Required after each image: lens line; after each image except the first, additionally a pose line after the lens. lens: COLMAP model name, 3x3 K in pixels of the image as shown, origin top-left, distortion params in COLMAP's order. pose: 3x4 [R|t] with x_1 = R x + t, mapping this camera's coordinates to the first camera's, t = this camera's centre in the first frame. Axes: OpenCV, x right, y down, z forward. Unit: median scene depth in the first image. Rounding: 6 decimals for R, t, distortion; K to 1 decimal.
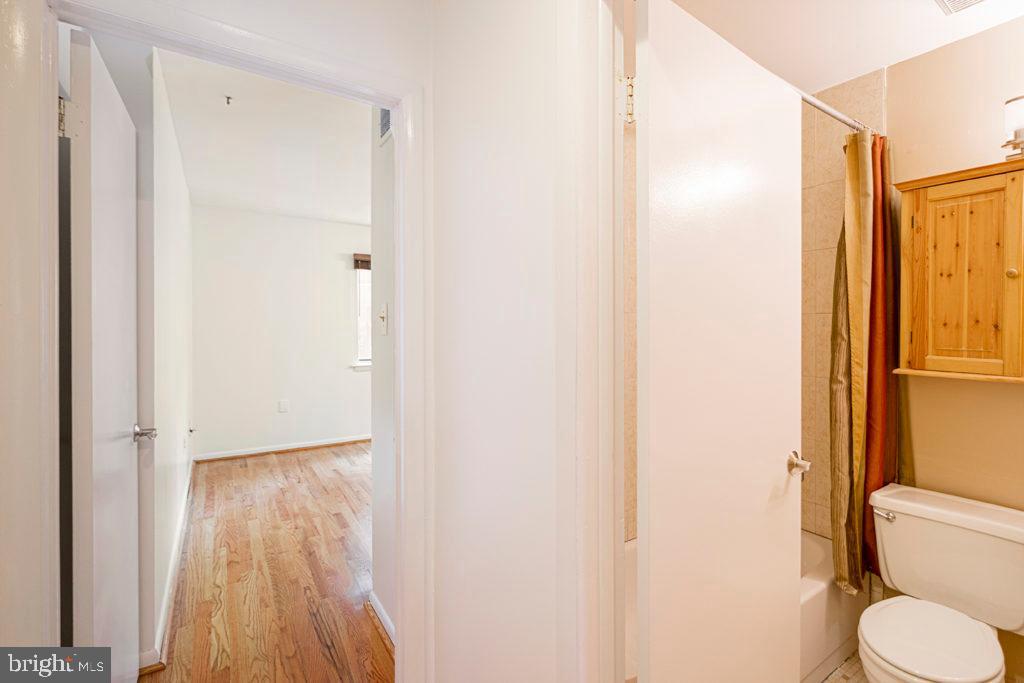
lens RADIAL K [[476.7, 0, 589.7], [0, 476.7, 325.0], [0, 0, 1]] dist [0.006162, 0.000837]
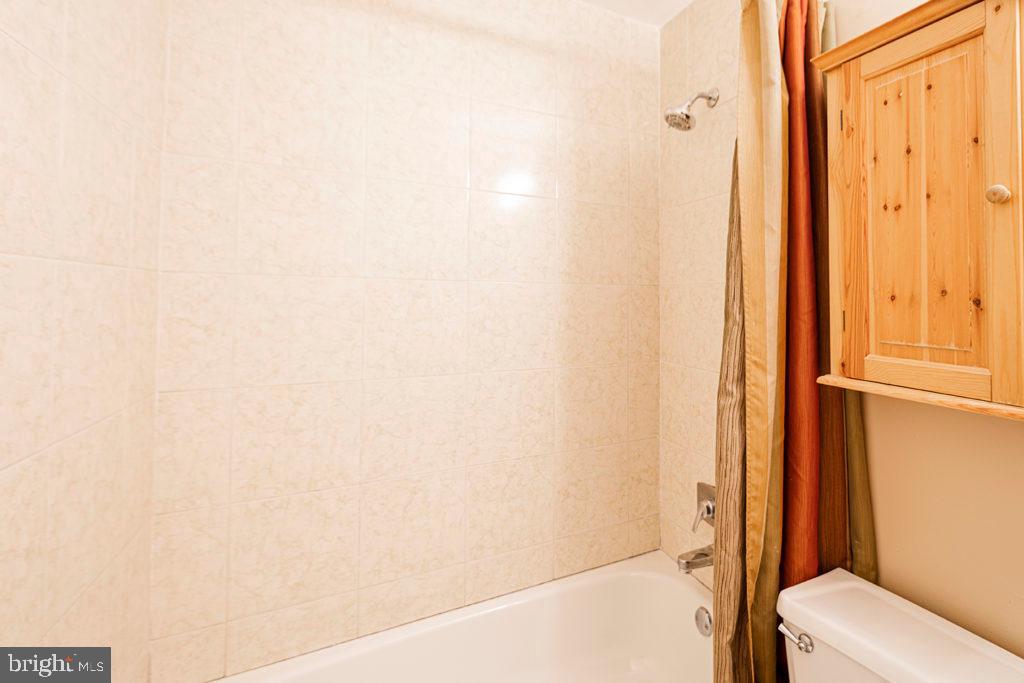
lens RADIAL K [[499.5, 0, 563.6], [0, 499.5, 280.6], [0, 0, 1]] dist [0.002727, -0.001479]
pose [[0.982939, -0.004158, -0.183885, 0.478015], [-0.002737, 0.999303, -0.037227, 0.001134], [0.183912, 0.037096, 0.982243, 0.371561]]
